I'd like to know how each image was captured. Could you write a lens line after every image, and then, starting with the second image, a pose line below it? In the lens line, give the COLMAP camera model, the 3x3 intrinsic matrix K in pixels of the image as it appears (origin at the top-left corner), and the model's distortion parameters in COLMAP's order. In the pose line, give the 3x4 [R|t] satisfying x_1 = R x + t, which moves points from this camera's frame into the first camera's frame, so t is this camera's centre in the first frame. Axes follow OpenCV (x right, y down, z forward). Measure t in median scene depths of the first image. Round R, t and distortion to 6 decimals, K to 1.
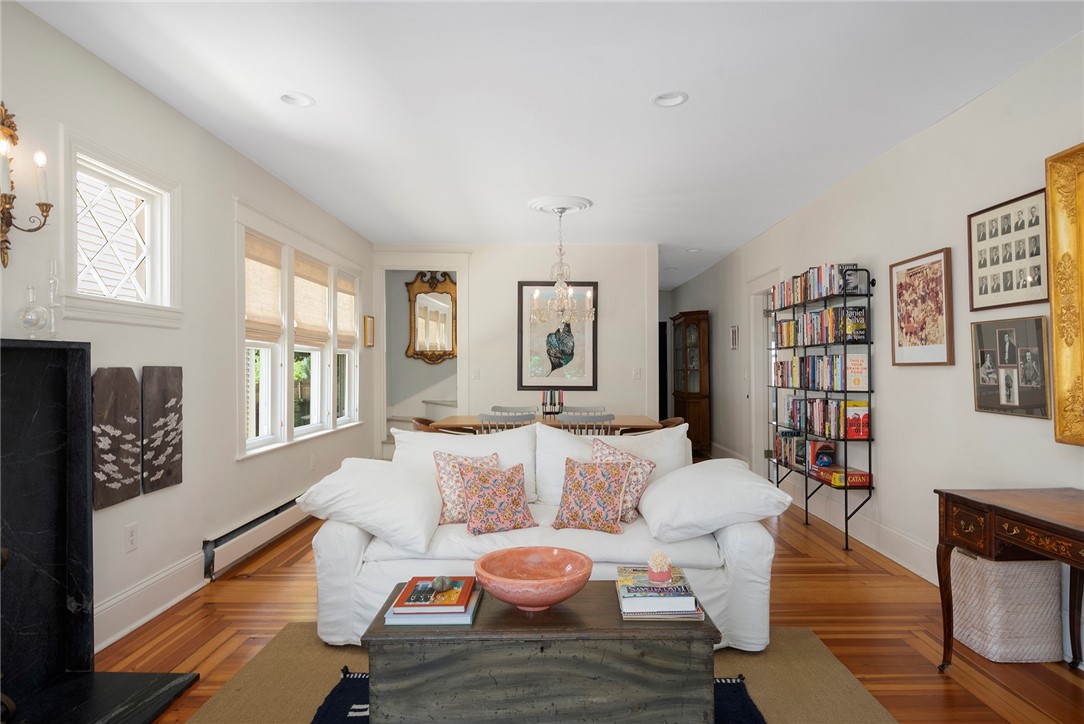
lens RADIAL K [[631.6, 0, 553.2], [0, 631.6, 364.1], [0, 0, 1]] dist [0.004855, -0.002774]
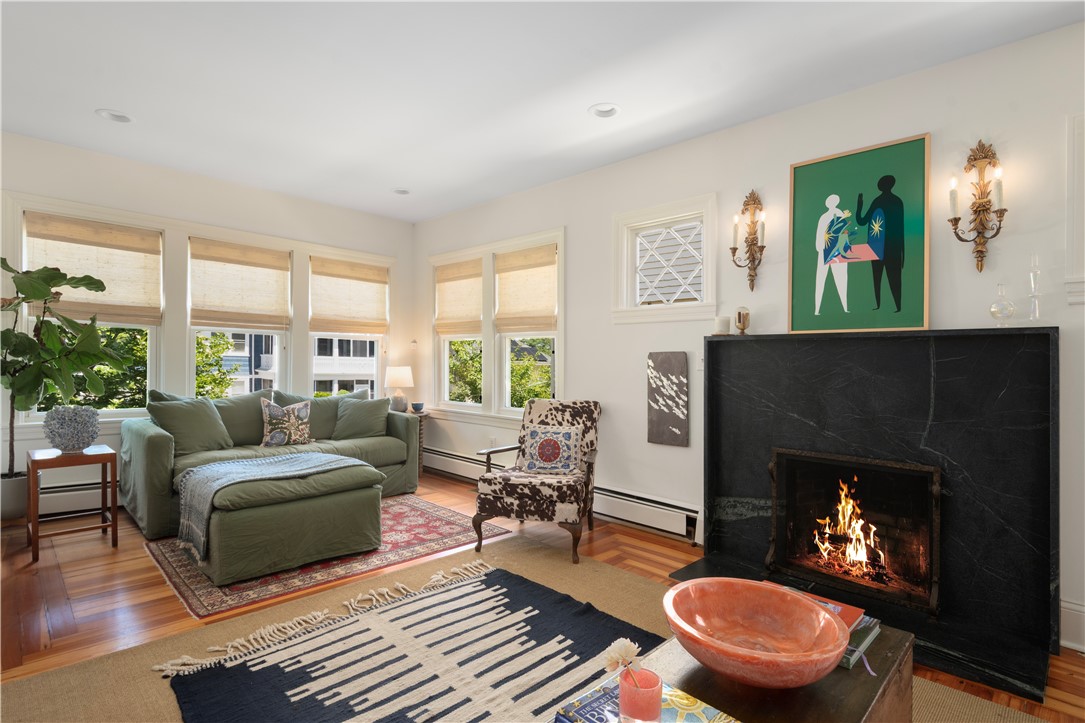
lens RADIAL K [[539.6, 0, 547.9], [0, 539.6, 377.7], [0, 0, 1]] dist [0.020414, -0.012949]
pose [[-0.699749, 0.008961, -0.714333, 0.324840], [-0.016121, 0.999469, 0.028330, 0.025440], [0.714207, 0.031339, -0.699233, 0.734497]]
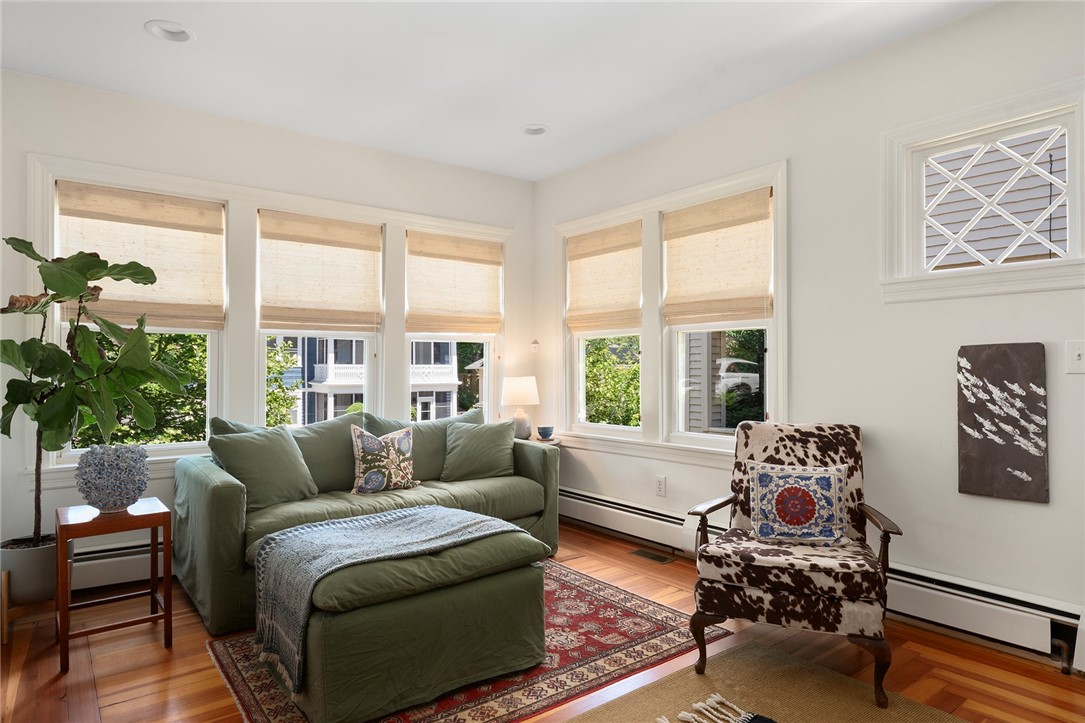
lens RADIAL K [[648.0, 0, 550.8], [0, 648.0, 362.8], [0, 0, 1]] dist [0.032014, -0.026435]
pose [[-0.788069, 0.003476, -0.615577, 0.300209], [0.008461, 0.999951, -0.005185, 0.023028], [0.615528, -0.009294, -0.788060, 0.456316]]
